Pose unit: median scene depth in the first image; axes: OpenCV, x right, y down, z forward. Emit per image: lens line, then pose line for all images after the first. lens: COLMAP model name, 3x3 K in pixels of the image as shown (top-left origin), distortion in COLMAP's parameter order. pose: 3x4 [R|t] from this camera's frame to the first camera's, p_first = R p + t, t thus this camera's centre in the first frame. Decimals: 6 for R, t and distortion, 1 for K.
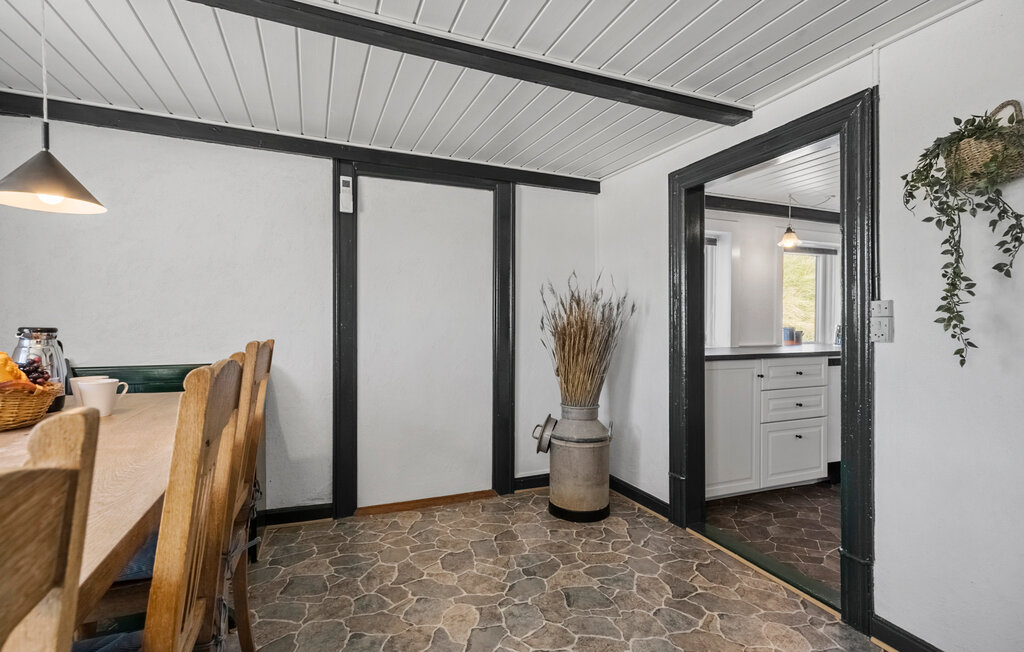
lens RADIAL K [[480.6, 0, 511.5], [0, 480.6, 332.1], [0, 0, 1]] dist [-0.005004, 0.000036]
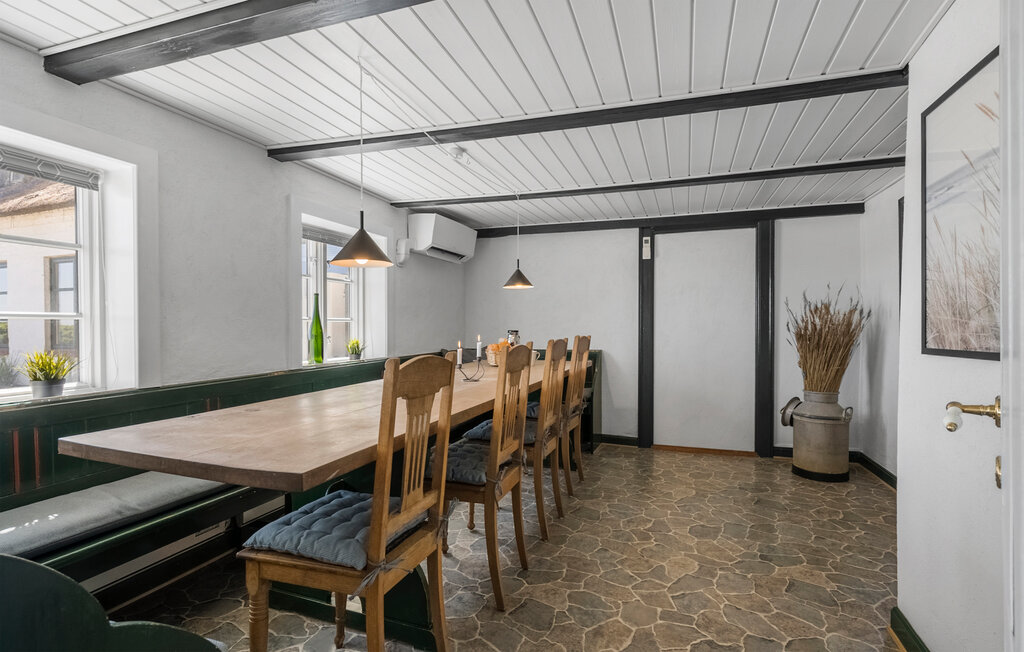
lens RADIAL K [[499.9, 0, 510.9], [0, 499.9, 331.4], [0, 0, 1]] dist [0.001846, 0.000130]
pose [[0.739155, -0.004307, -0.673522, 0.439909], [-0.003469, 0.999942, -0.010202, 0.011428], [0.673527, 0.009877, 0.739097, -0.535084]]
